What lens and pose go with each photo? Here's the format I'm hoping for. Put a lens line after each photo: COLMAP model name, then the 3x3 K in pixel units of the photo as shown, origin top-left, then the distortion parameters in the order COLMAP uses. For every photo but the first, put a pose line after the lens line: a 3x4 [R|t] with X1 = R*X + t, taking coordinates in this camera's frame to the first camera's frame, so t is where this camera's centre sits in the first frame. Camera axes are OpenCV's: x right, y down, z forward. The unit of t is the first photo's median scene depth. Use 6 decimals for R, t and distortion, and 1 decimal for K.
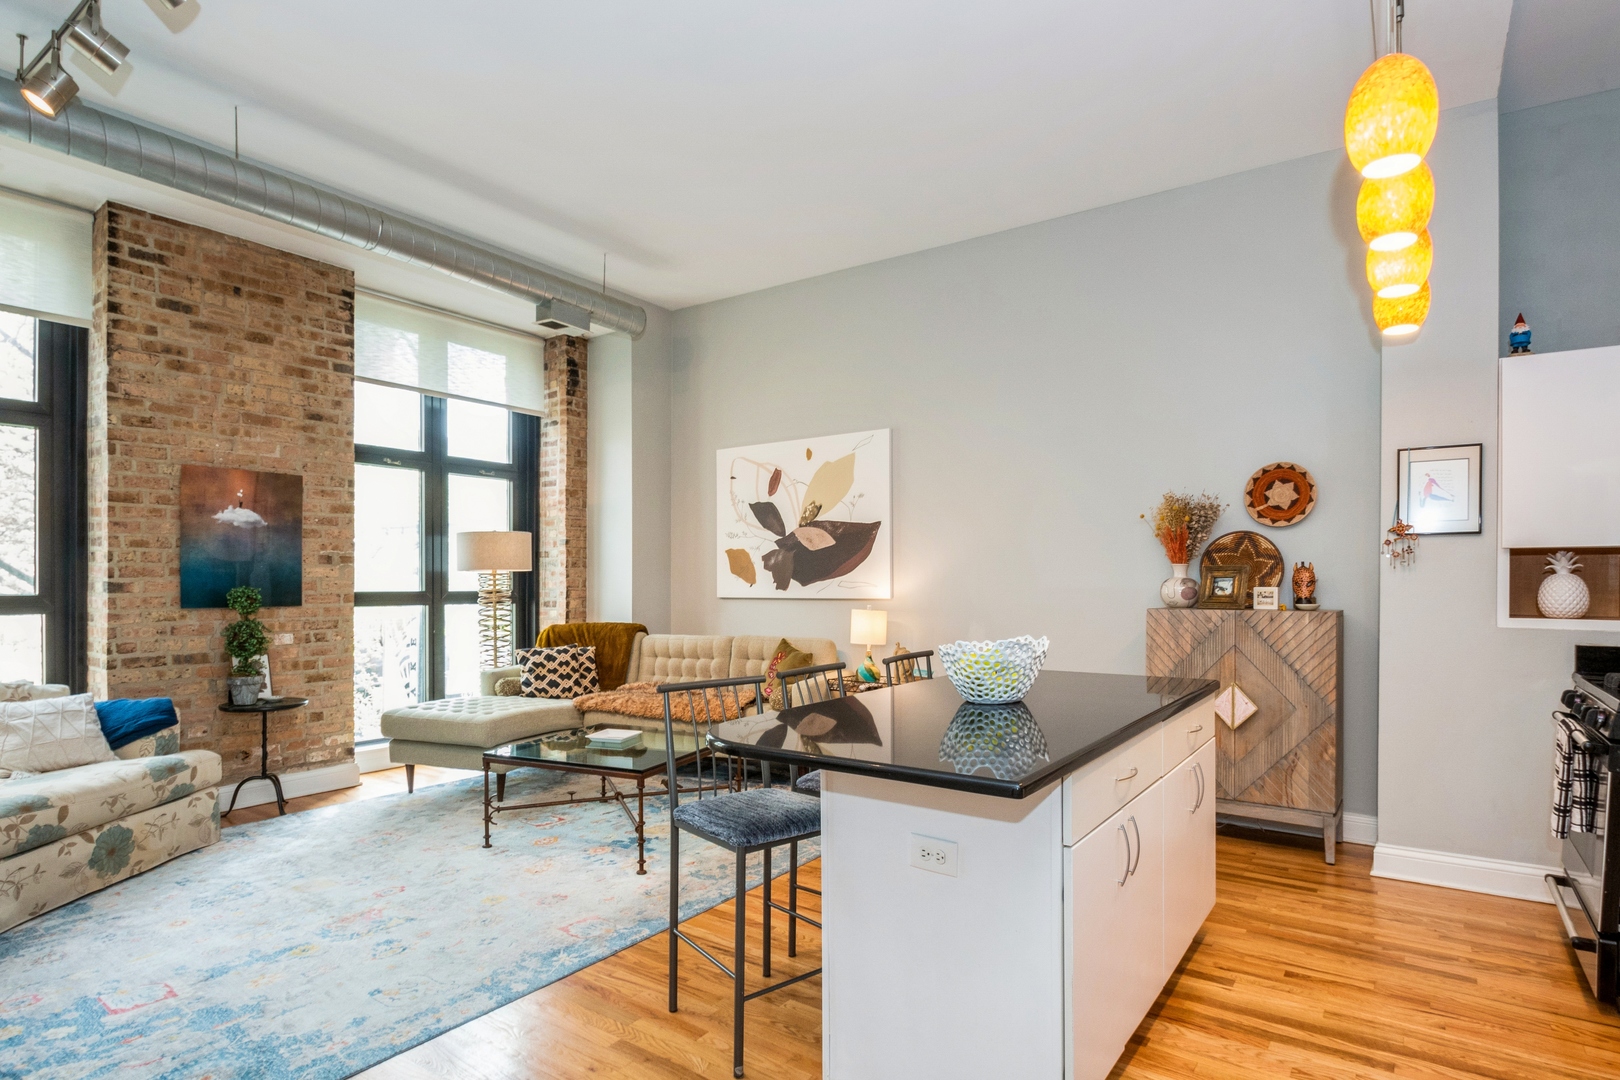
lens RADIAL K [[874.3, 0, 815.0], [0, 874.3, 589.4], [0, 0, 1]] dist [0.021758, -0.025946]
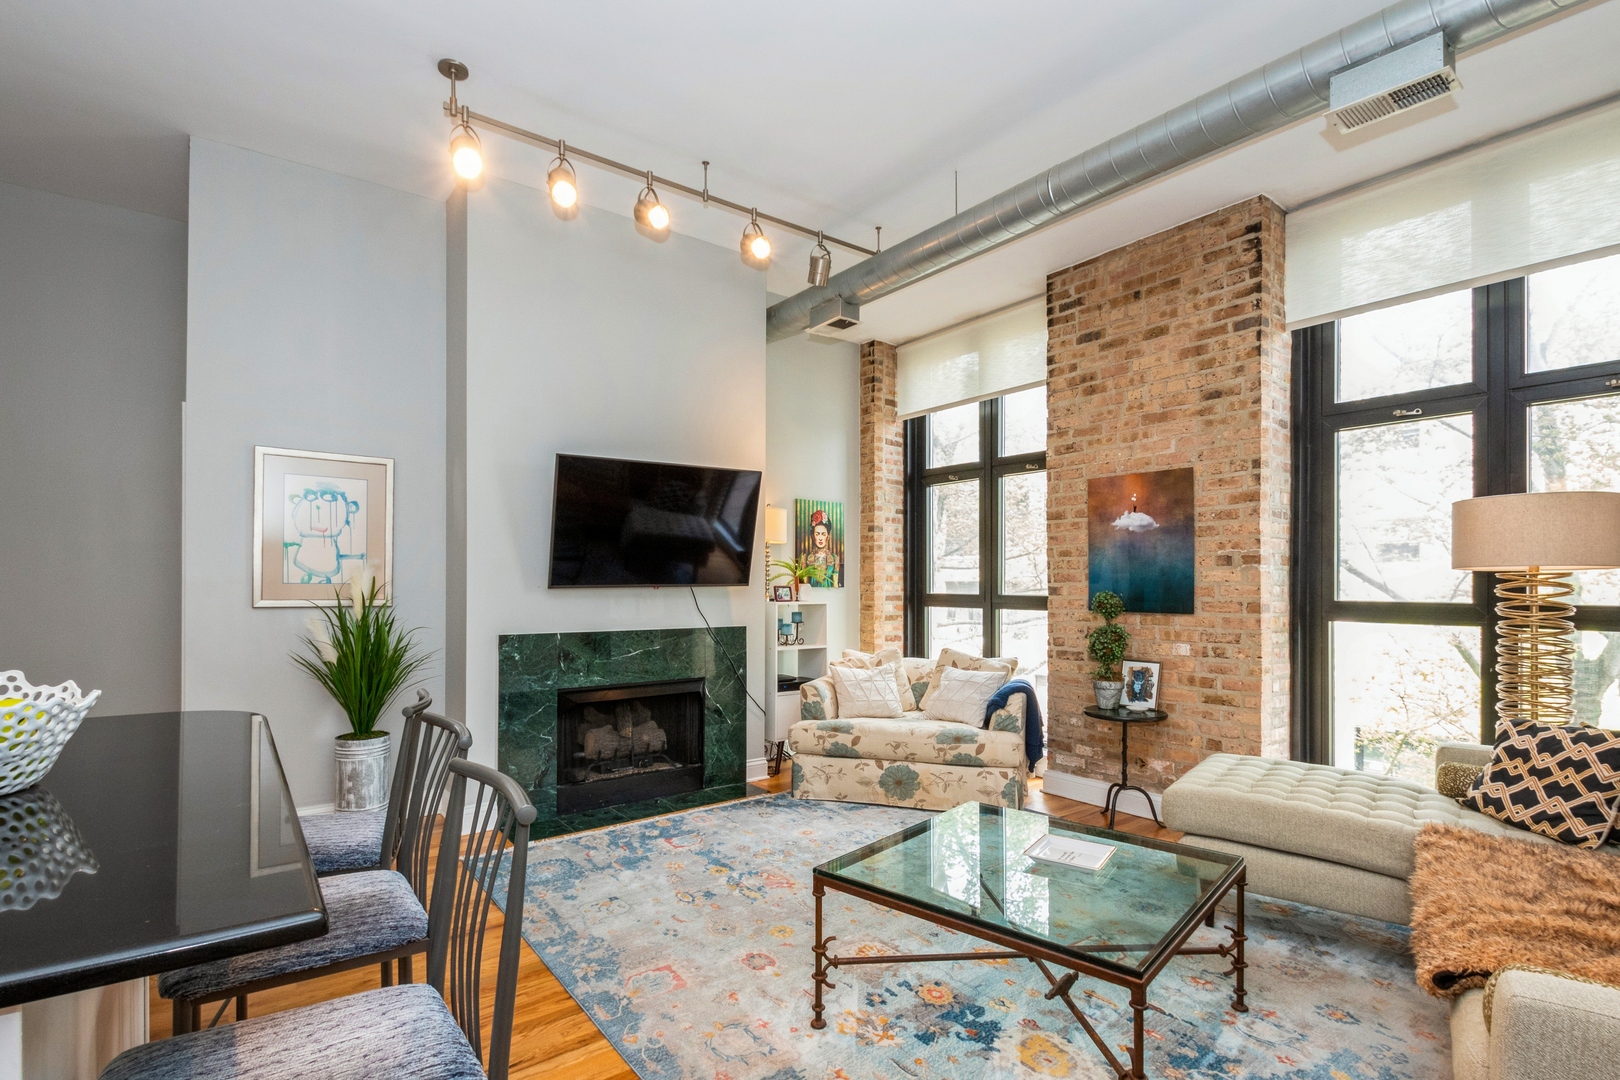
lens RADIAL K [[759.1, 0, 810.7], [0, 759.1, 583.9], [0, 0, 1]] dist [0.001540, -0.000041]
pose [[-0.303408, -0.001887, -0.952859, 0.223962], [-0.012493, 0.999920, 0.001998, -0.007163], [0.952779, 0.012510, -0.303408, 0.740127]]
